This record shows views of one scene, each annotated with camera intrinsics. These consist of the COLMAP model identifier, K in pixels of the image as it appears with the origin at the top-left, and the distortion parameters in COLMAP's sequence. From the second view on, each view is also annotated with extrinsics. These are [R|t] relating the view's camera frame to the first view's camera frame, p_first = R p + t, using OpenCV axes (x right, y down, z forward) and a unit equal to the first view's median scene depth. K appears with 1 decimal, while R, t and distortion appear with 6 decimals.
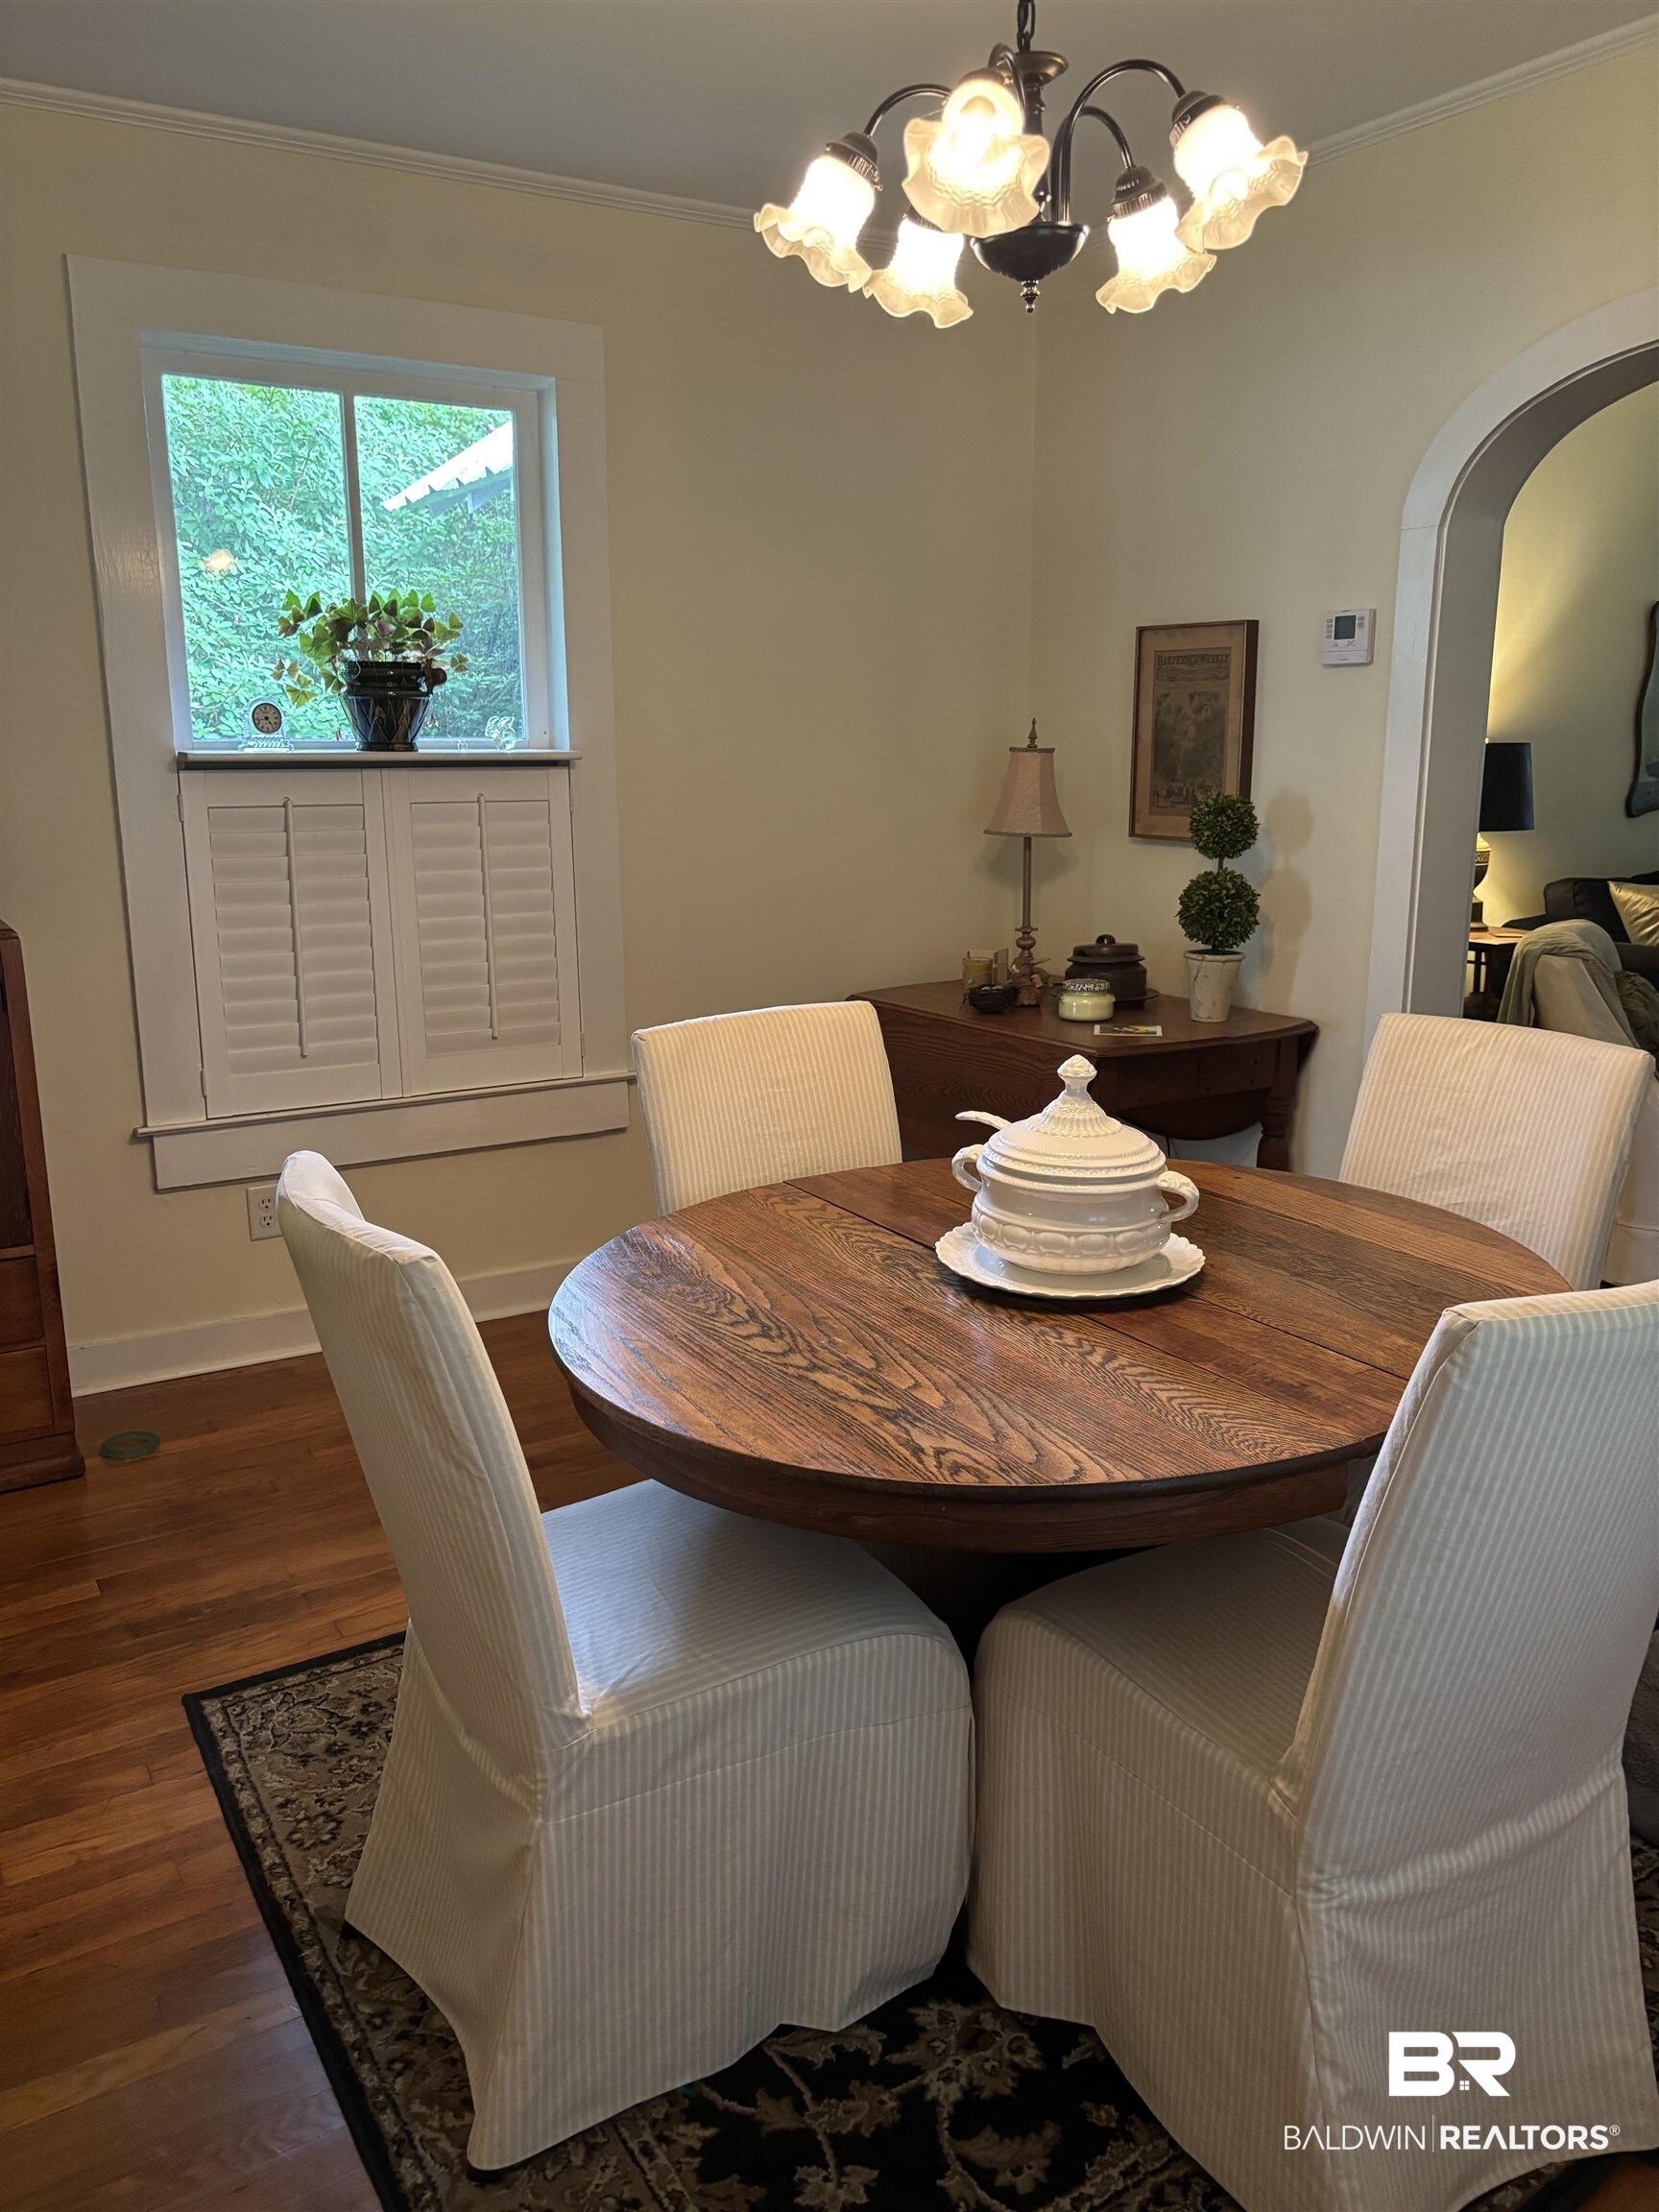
lens RADIAL K [[1672.8, 0, 820.2], [0, 1672.8, 1115.4], [0, 0, 1]] dist [0.046984, -0.050825]
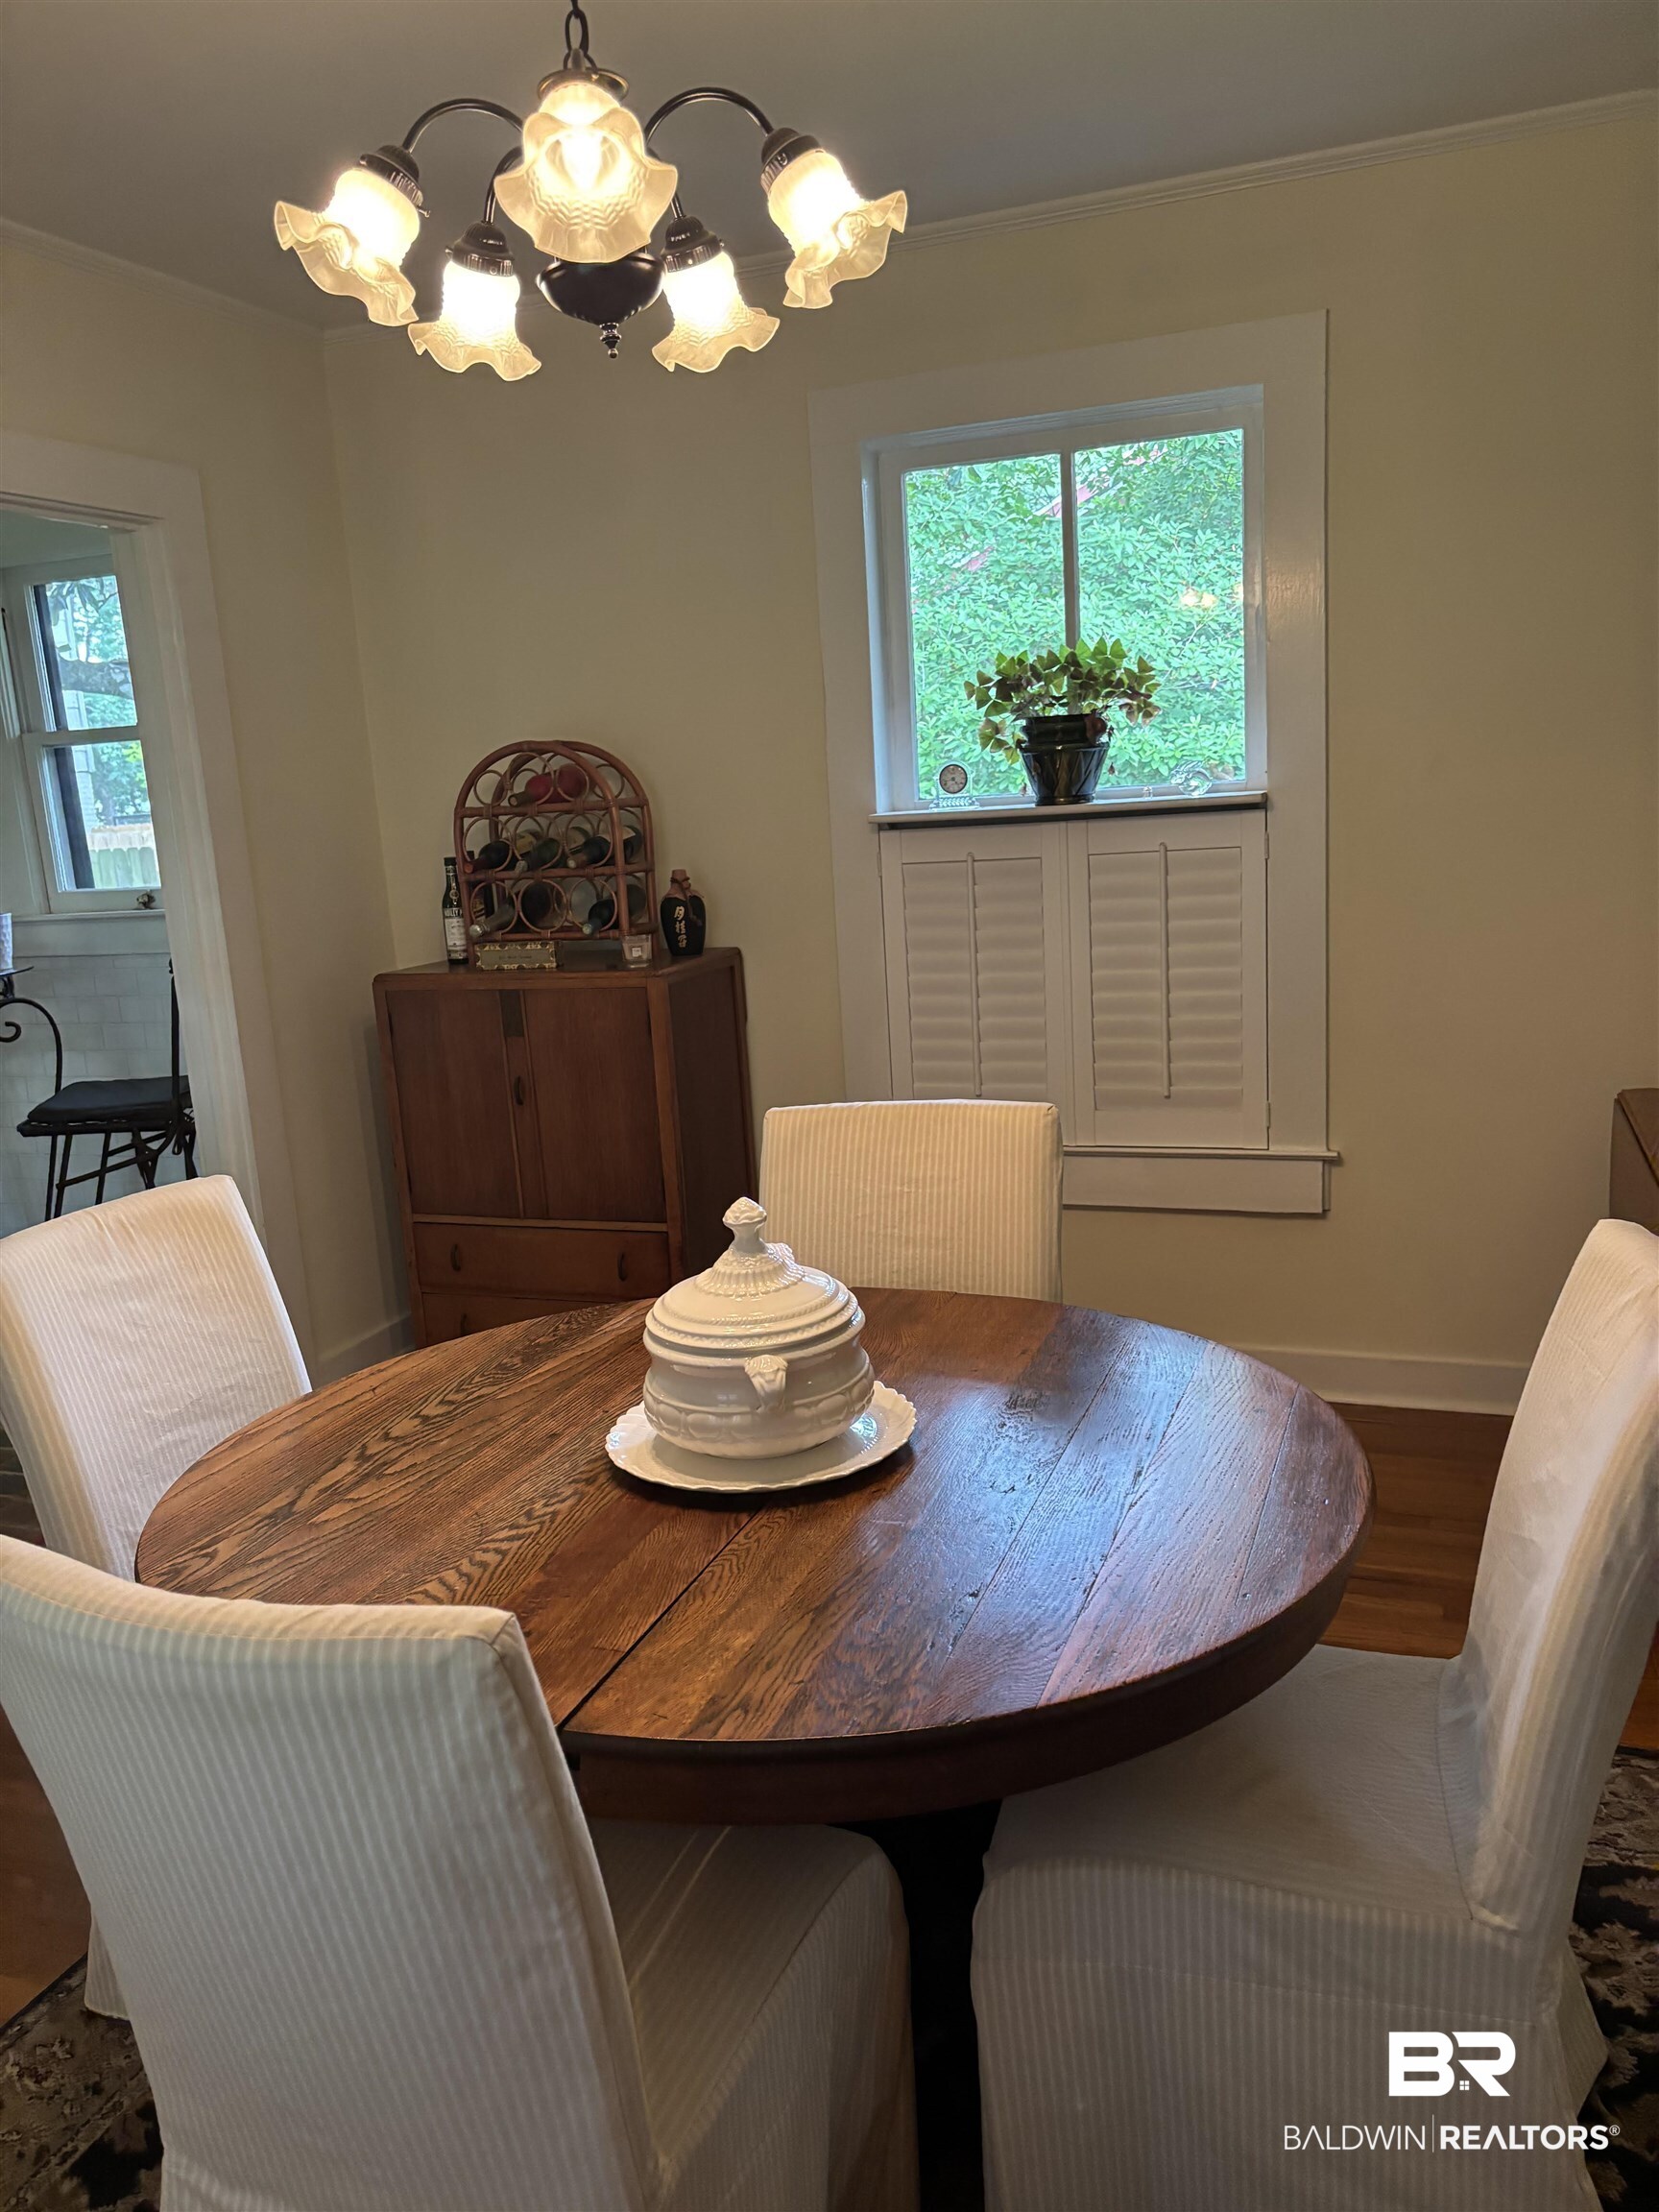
lens RADIAL K [[1672.8, 0, 831.1], [0, 1672.8, 1124.0], [0, 0, 1]] dist [0.046984, -0.050825]
pose [[0.606822, 0.118491, -0.785956, 0.500202], [-0.113942, 0.991581, 0.061519, -0.077472], [0.786629, 0.052222, 0.615214, 0.302750]]
